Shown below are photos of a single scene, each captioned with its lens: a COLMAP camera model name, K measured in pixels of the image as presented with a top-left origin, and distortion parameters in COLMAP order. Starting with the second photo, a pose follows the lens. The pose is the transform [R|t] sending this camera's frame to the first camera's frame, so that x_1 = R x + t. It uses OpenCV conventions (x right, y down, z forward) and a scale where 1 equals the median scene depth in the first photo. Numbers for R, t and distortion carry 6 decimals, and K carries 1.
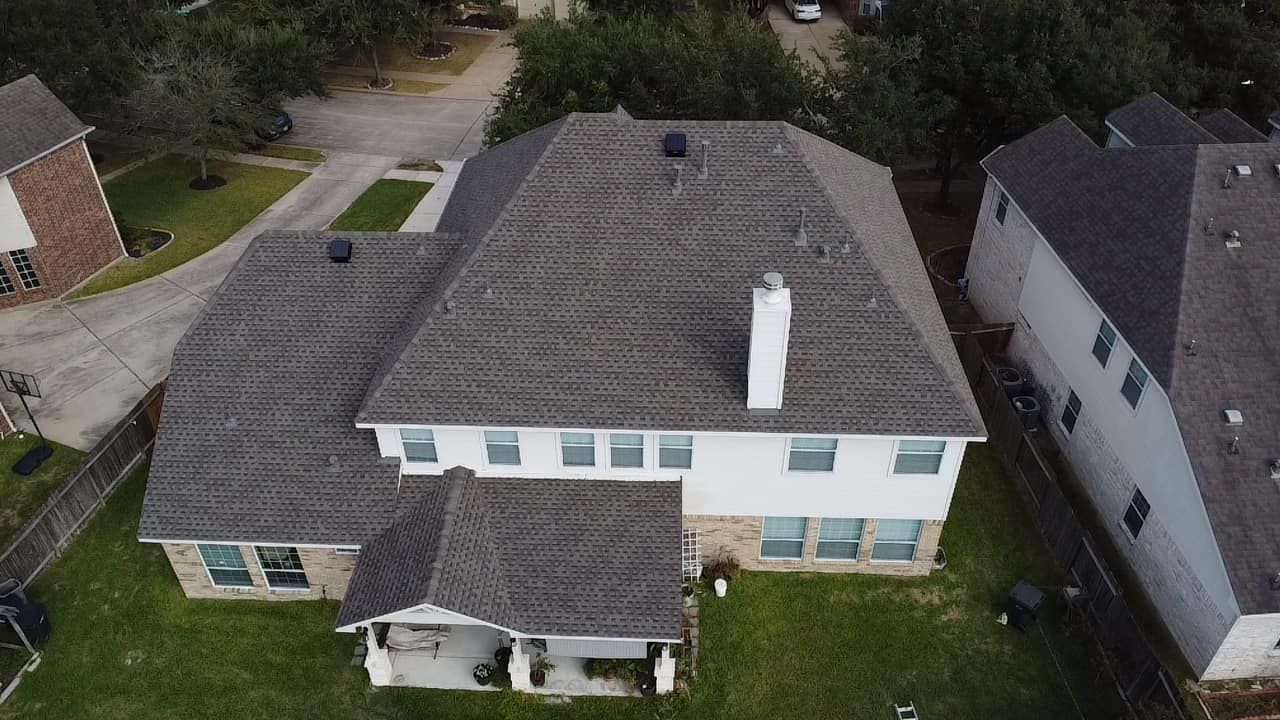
lens RADIAL K [[928.4, 0, 640.0], [0, 928.4, 360.0], [0, 0, 1]] dist [-0.030834, -0.001502]
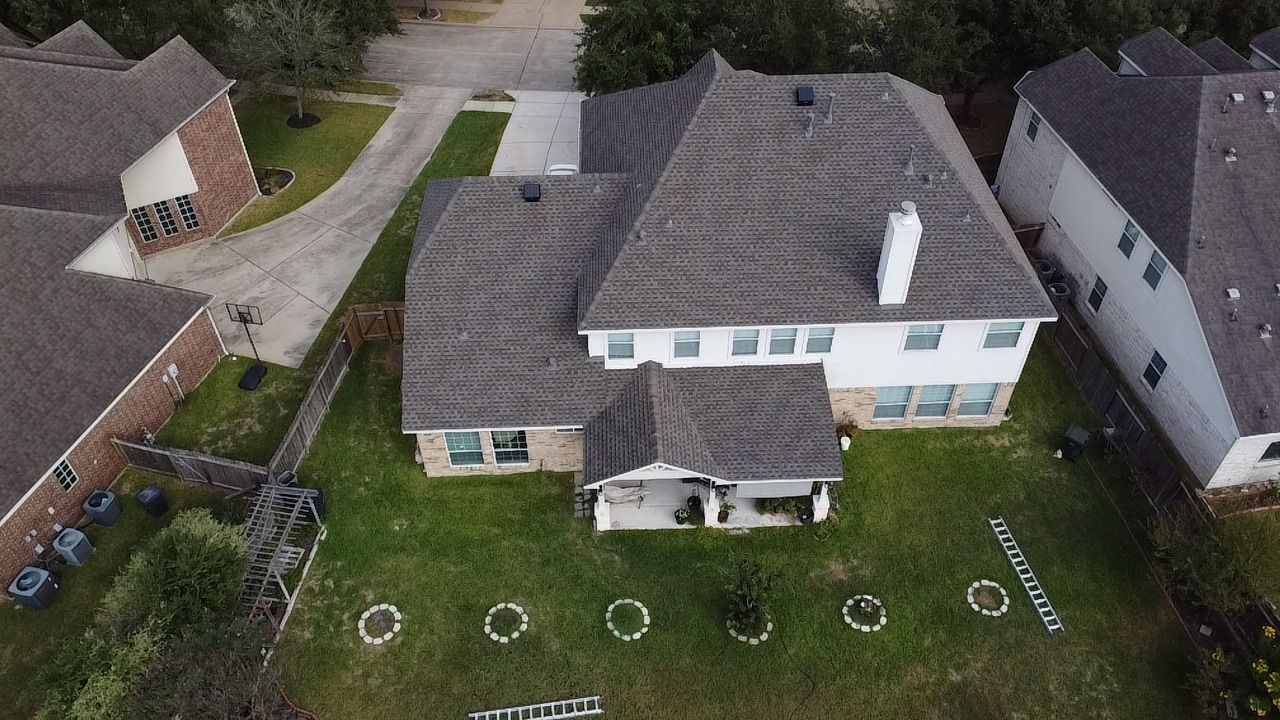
lens RADIAL K [[928.4, 0, 640.0], [0, 928.4, 360.0], [0, 0, 1]] dist [-0.030834, -0.001502]
pose [[0.997171, -0.052859, 0.053432, -0.270105], [0.046489, 0.992377, 0.114132, -0.032107], [-0.059057, -0.111325, 0.992028, -0.263658]]
